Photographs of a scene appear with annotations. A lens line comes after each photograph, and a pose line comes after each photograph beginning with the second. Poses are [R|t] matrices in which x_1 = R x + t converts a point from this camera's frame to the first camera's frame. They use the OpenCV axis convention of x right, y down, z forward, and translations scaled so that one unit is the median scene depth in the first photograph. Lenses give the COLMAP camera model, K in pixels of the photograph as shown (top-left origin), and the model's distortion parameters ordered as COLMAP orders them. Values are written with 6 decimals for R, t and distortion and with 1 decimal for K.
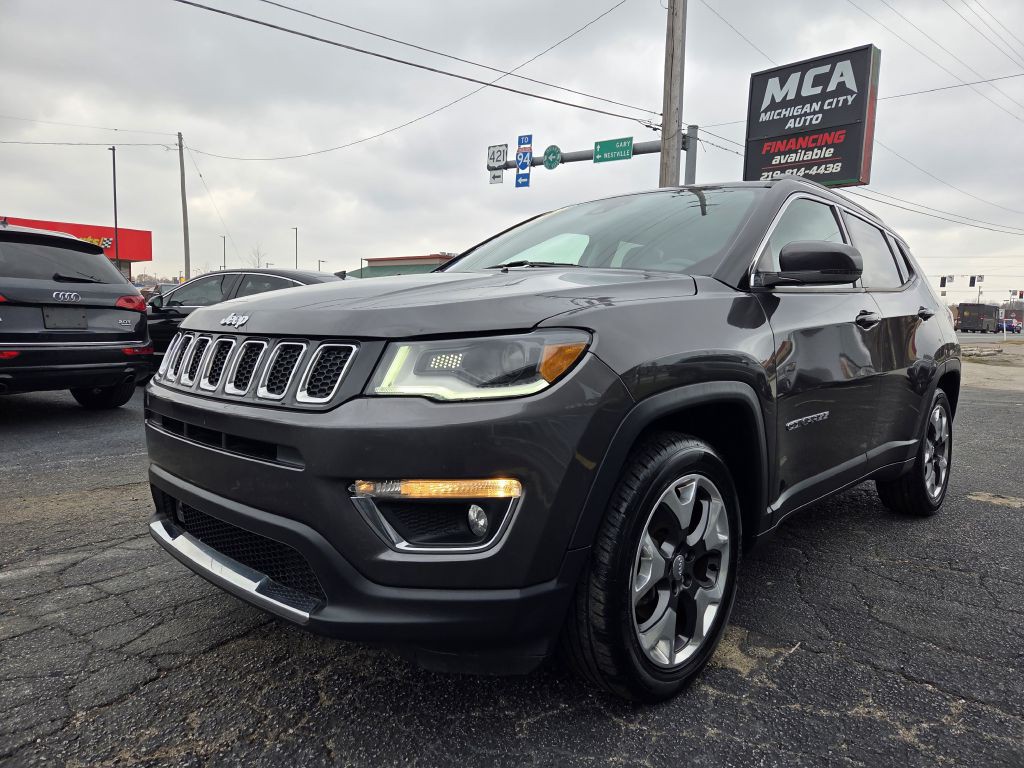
lens RADIAL K [[683.7, 0, 514.3], [0, 683.7, 375.8], [0, 0, 1]] dist [0.068594, -0.052264]
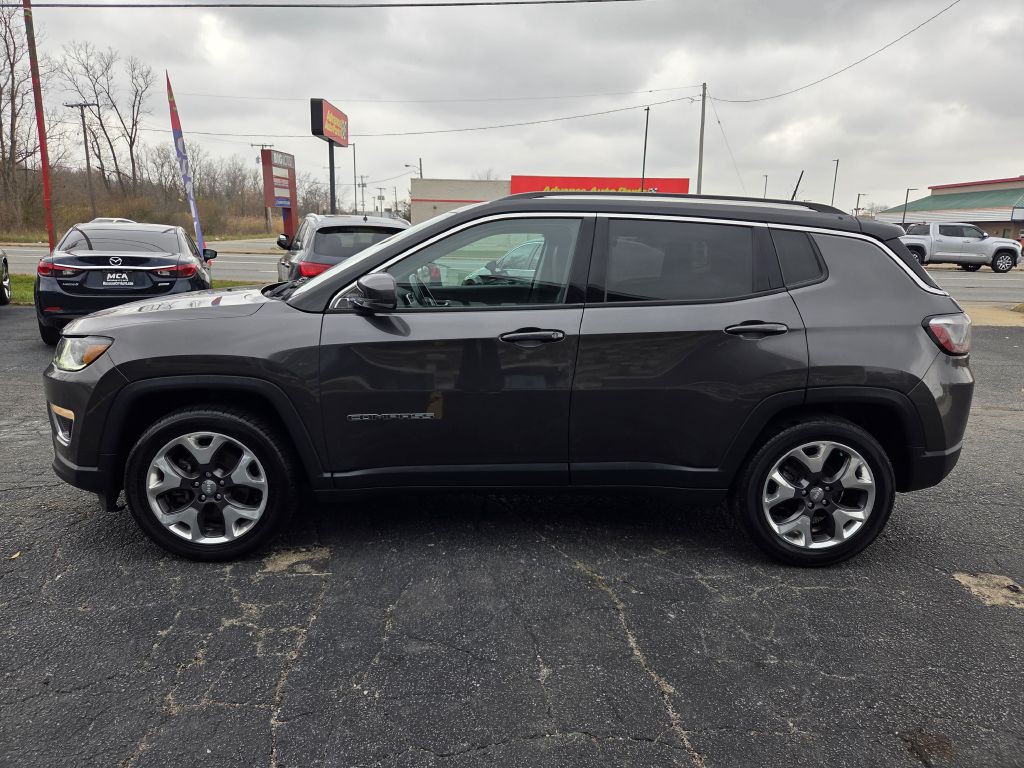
lens RADIAL K [[683.7, 0, 507.9], [0, 683.7, 389.2], [0, 0, 1]] dist [0.068594, -0.052264]
pose [[0.720310, 0.136864, -0.680017, 0.232715], [-0.063818, 0.989259, 0.131504, -0.026489], [0.690711, -0.051326, 0.721307, 0.042553]]
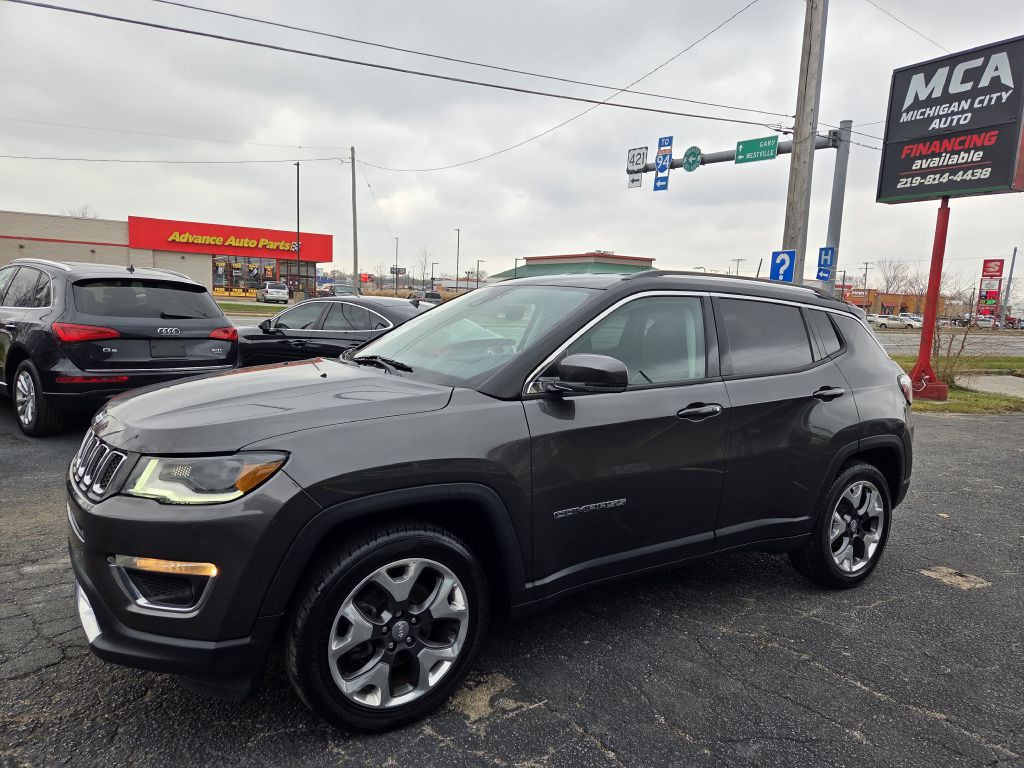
lens RADIAL K [[683.7, 0, 515.0], [0, 683.7, 394.0], [0, 0, 1]] dist [0.068594, -0.052264]
pose [[0.972747, 0.043058, -0.227838, 0.091551], [-0.035732, 0.998706, 0.036184, -0.026492], [0.229101, -0.027057, 0.973026, -0.021009]]
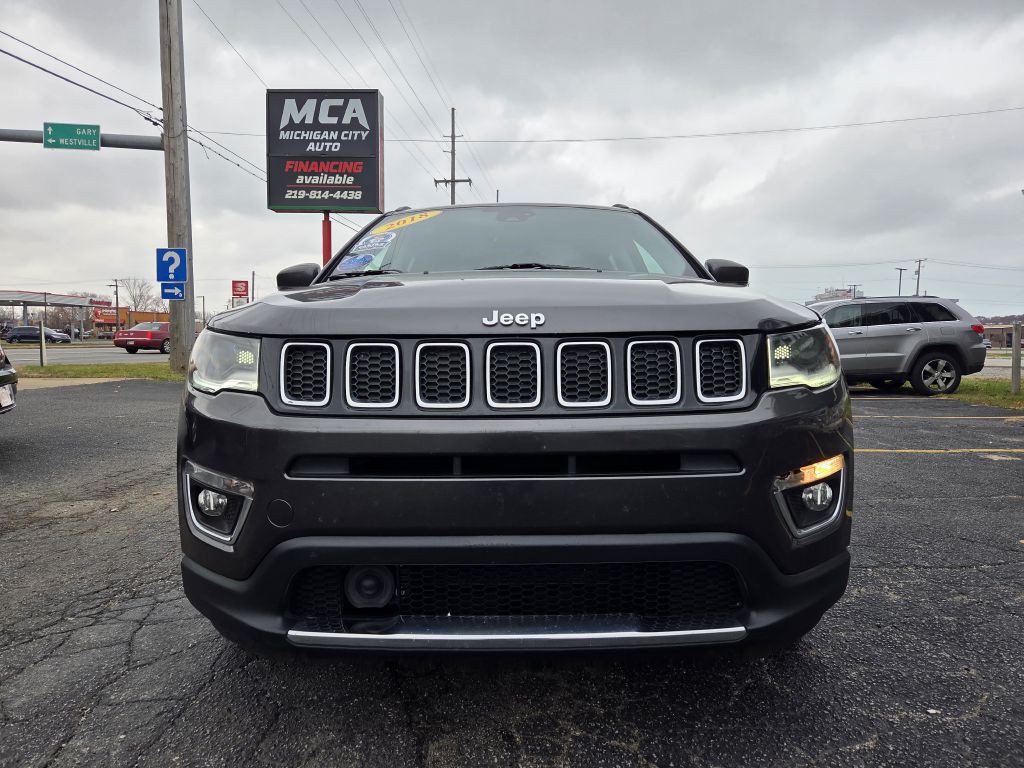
lens RADIAL K [[683.7, 0, 514.7], [0, 683.7, 379.2], [0, 0, 1]] dist [0.068594, -0.052264]
pose [[0.724386, -0.062976, 0.686512, -0.119714], [0.077172, 0.996967, 0.010025, -0.002329], [-0.685061, 0.045717, 0.727050, 0.054267]]
